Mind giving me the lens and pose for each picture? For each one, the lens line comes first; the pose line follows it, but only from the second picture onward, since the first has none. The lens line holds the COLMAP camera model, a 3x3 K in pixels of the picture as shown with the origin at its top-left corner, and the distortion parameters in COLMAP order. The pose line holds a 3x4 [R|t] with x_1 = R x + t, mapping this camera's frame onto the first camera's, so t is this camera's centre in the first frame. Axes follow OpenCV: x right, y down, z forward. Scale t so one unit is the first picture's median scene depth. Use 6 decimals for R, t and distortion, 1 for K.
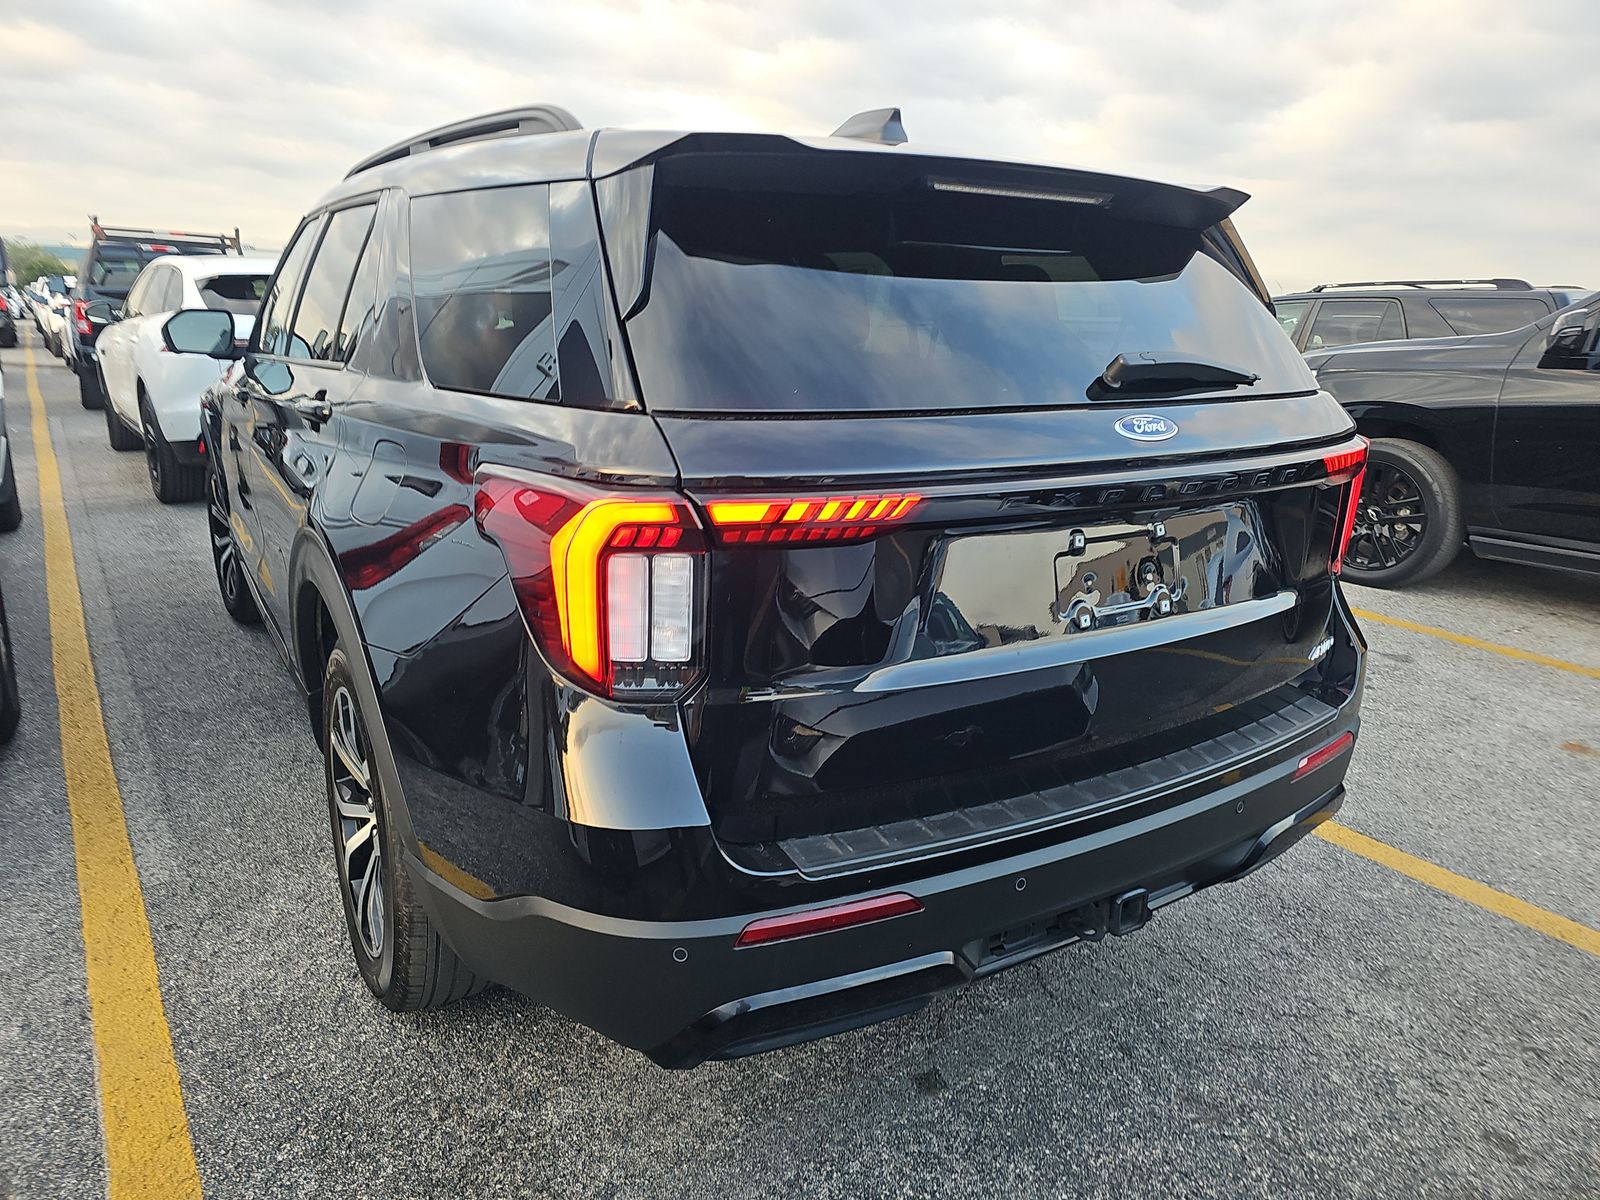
lens RADIAL K [[1082.8, 0, 794.2], [0, 1082.8, 592.0], [0, 0, 1]] dist [0.042951, -0.031817]
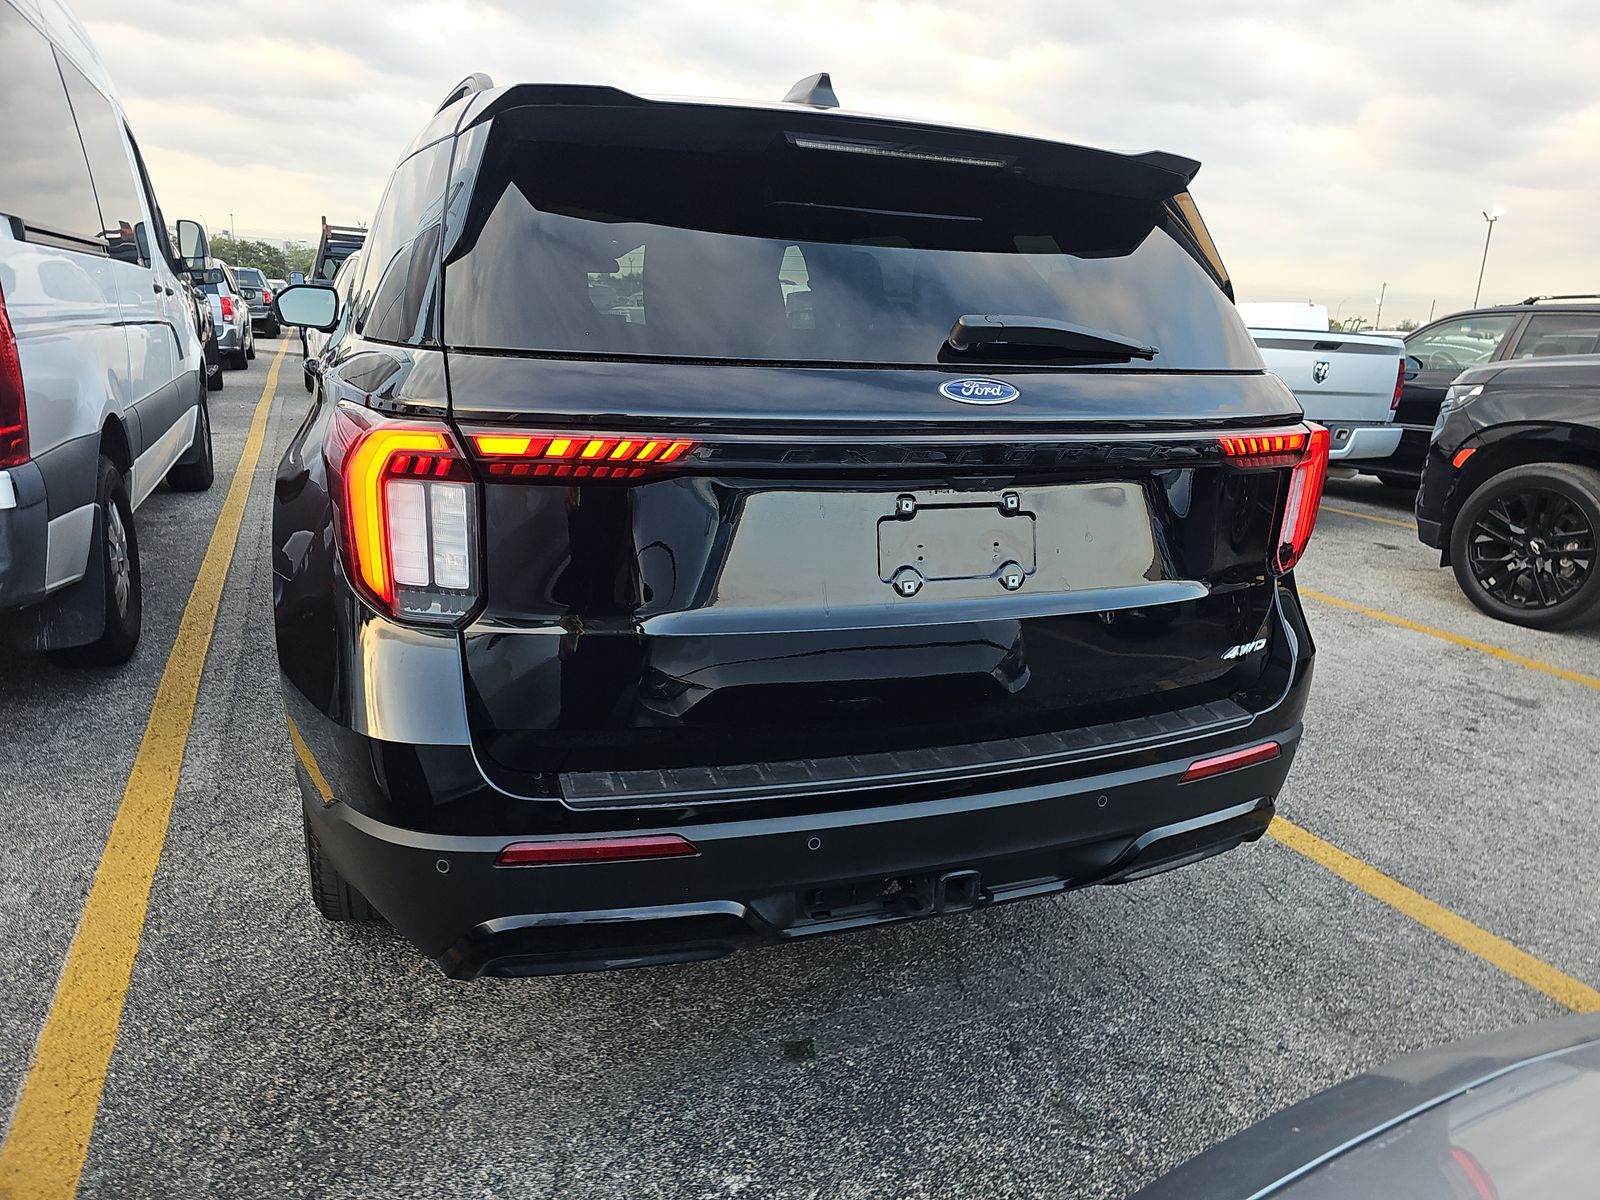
lens RADIAL K [[1082.8, 0, 793.9], [0, 1082.8, 608.8], [0, 0, 1]] dist [0.042951, -0.031817]
pose [[0.982050, 0.070299, -0.175034, 0.280729], [-0.069334, 0.997526, 0.011629, 0.034835], [0.175418, 0.000715, 0.984494, 0.014861]]
